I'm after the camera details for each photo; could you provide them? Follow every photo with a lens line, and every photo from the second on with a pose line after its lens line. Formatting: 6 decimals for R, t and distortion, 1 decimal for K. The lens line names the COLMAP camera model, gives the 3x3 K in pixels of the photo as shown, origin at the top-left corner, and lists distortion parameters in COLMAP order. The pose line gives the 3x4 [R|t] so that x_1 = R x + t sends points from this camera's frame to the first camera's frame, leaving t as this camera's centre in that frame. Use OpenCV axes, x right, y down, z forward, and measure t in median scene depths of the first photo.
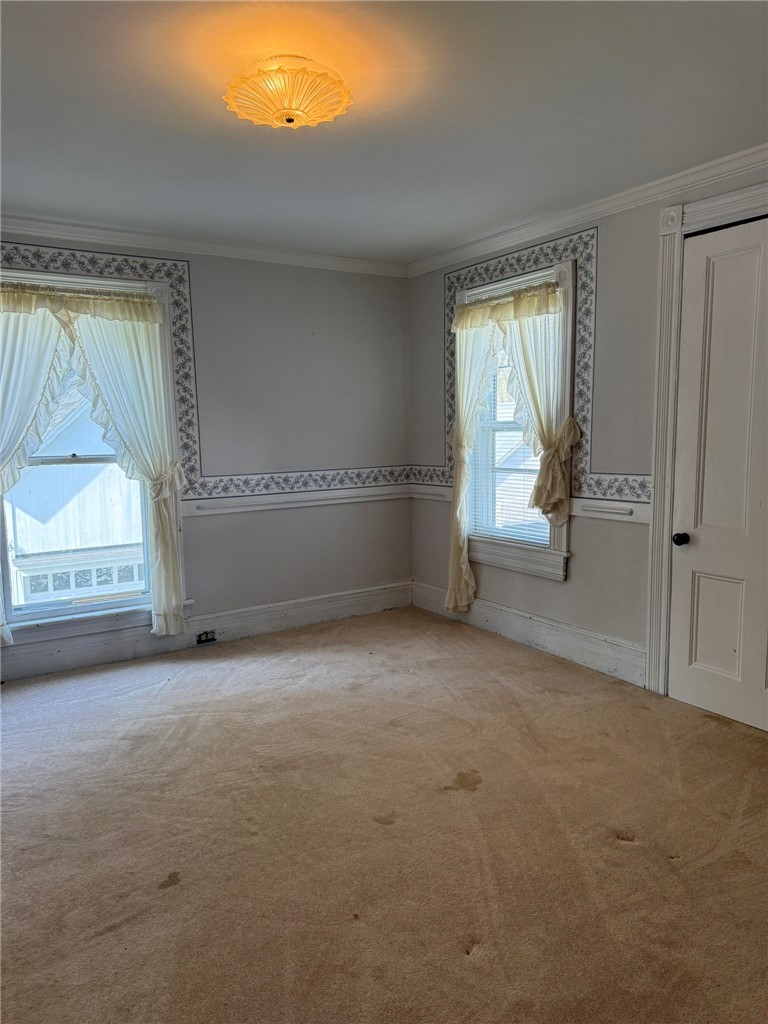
lens RADIAL K [[720.5, 0, 386.0], [0, 720.5, 513.7], [0, 0, 1]] dist [0.073804, -0.117140]
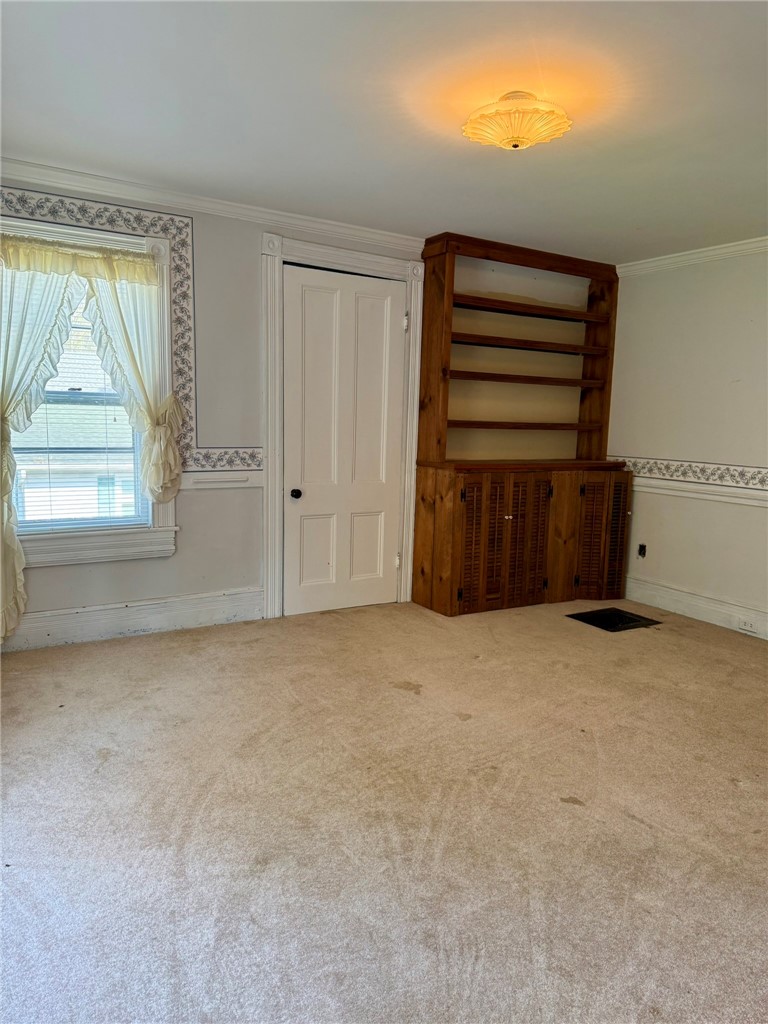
lens RADIAL K [[720.5, 0, 386.0], [0, 720.5, 513.7], [0, 0, 1]] dist [0.073804, -0.117140]
pose [[0.014119, -0.119850, 0.992692, -0.793834], [0.090501, 0.988869, 0.118101, -0.061101], [-0.995796, 0.088172, 0.024808, 0.699788]]
